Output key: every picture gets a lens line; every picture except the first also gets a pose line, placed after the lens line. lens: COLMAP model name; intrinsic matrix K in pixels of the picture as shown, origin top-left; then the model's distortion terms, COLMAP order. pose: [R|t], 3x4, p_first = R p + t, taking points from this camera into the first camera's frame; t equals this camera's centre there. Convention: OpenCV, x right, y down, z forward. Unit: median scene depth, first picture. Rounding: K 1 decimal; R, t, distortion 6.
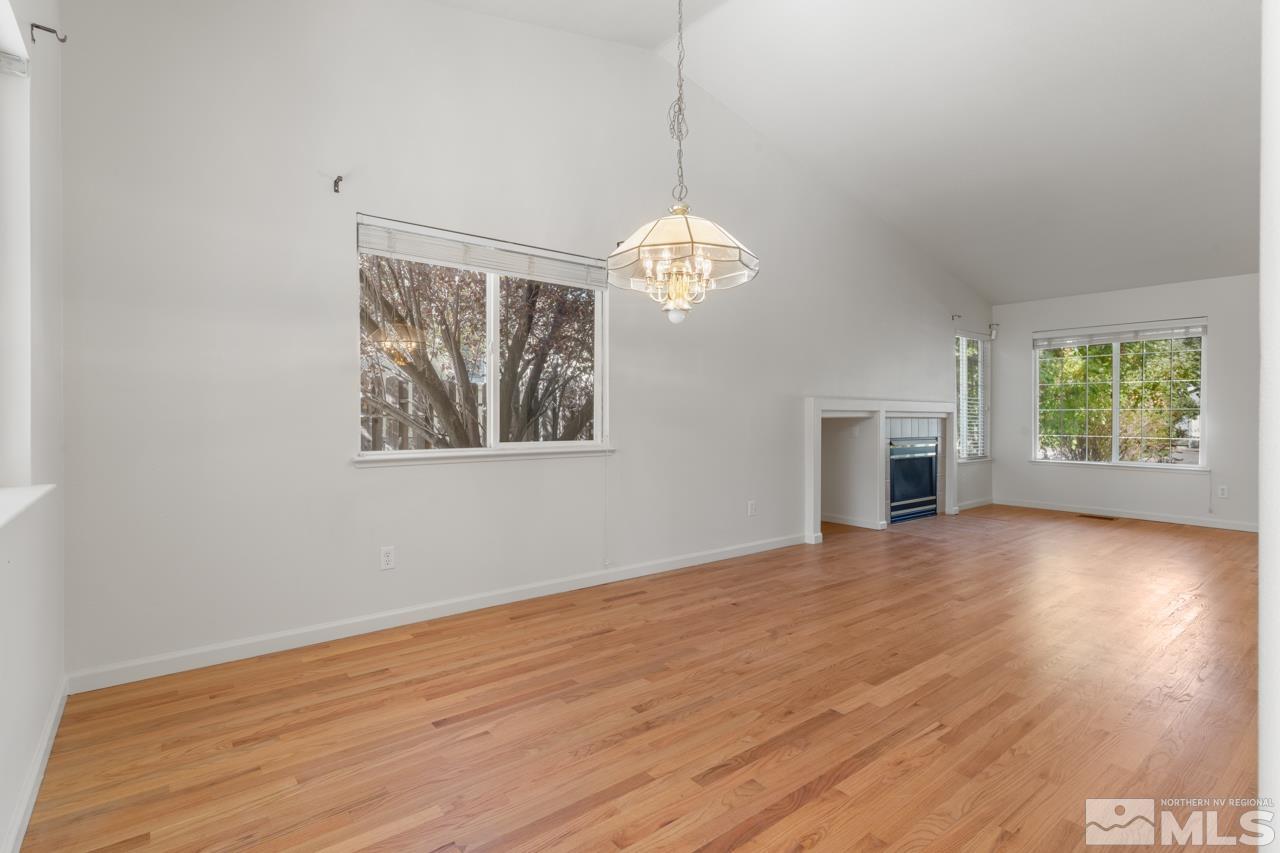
lens RADIAL K [[611.1, 0, 640.0], [0, 611.1, 426.5], [0, 0, 1]] dist [0.001952, 0.000249]
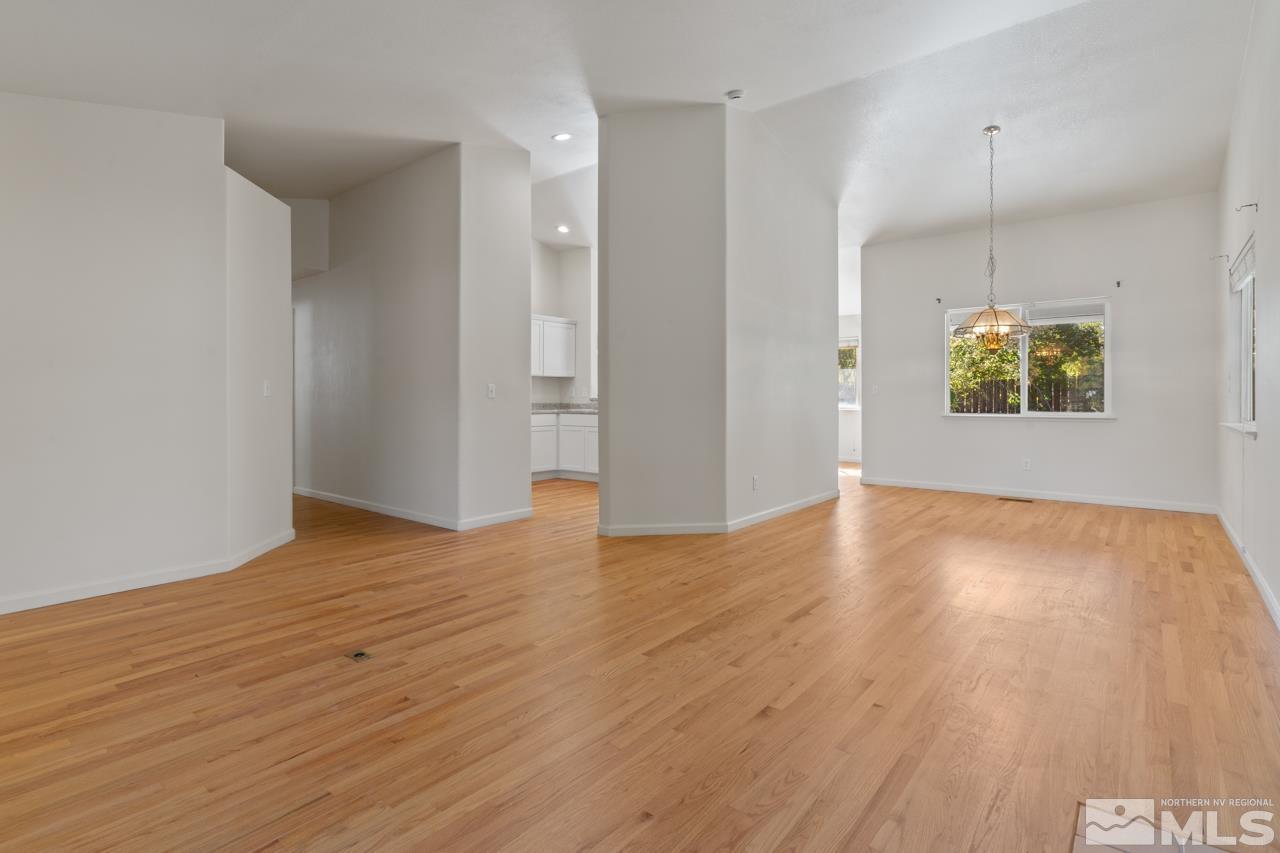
lens RADIAL K [[623.0, 0, 642.0], [0, 623.0, 403.4], [0, 0, 1]] dist [-0.021772, 0.000076]
pose [[-0.976376, 0.017340, -0.215383, 0.757805], [0.014904, 0.999805, 0.012931, -0.022812], [0.215565, 0.009415, -0.976444, 1.274506]]
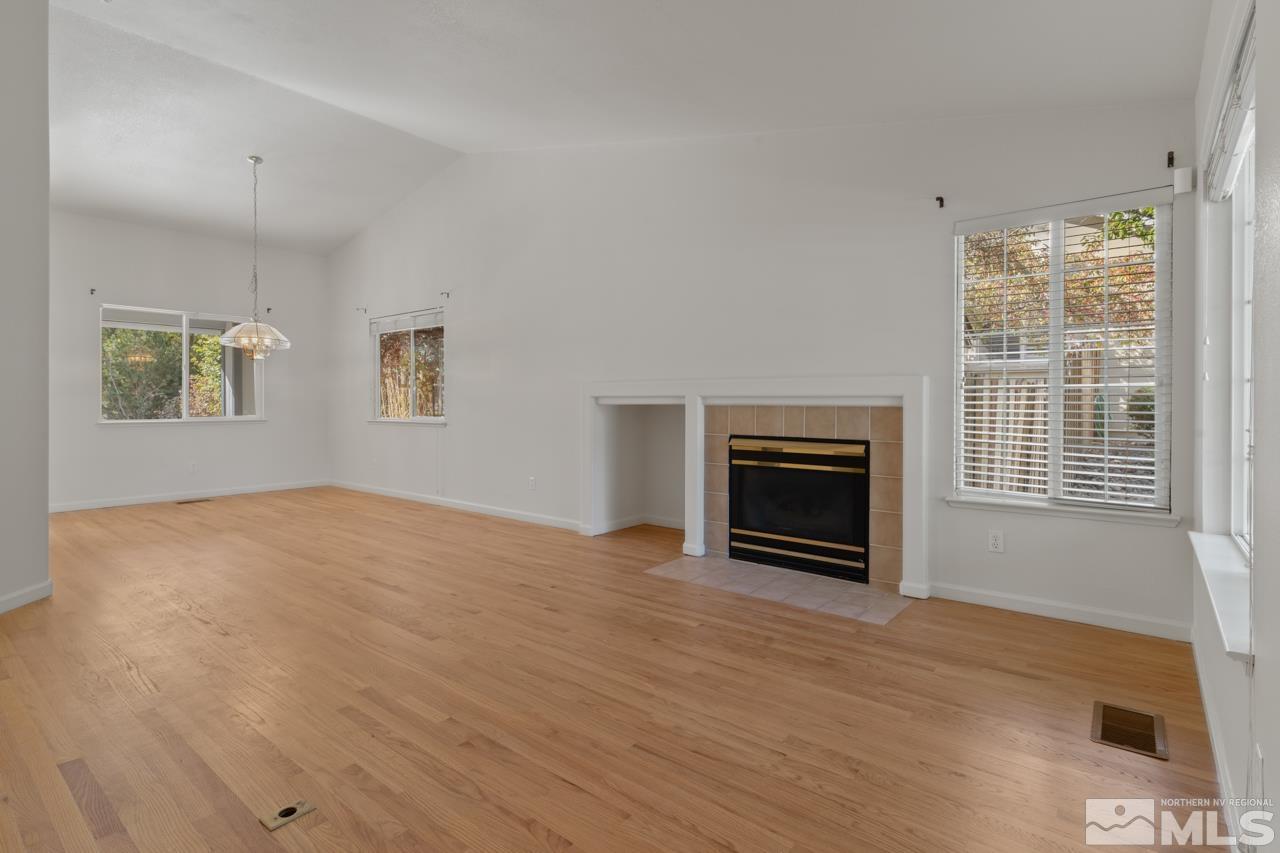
lens RADIAL K [[623.0, 0, 642.0], [0, 623.0, 403.4], [0, 0, 1]] dist [-0.021772, 0.000076]
pose [[0.221812, 0.017308, -0.974936, 1.216911], [-0.003032, 0.999850, 0.017060, -0.030671], [0.975085, -0.000828, 0.221831, 0.847214]]
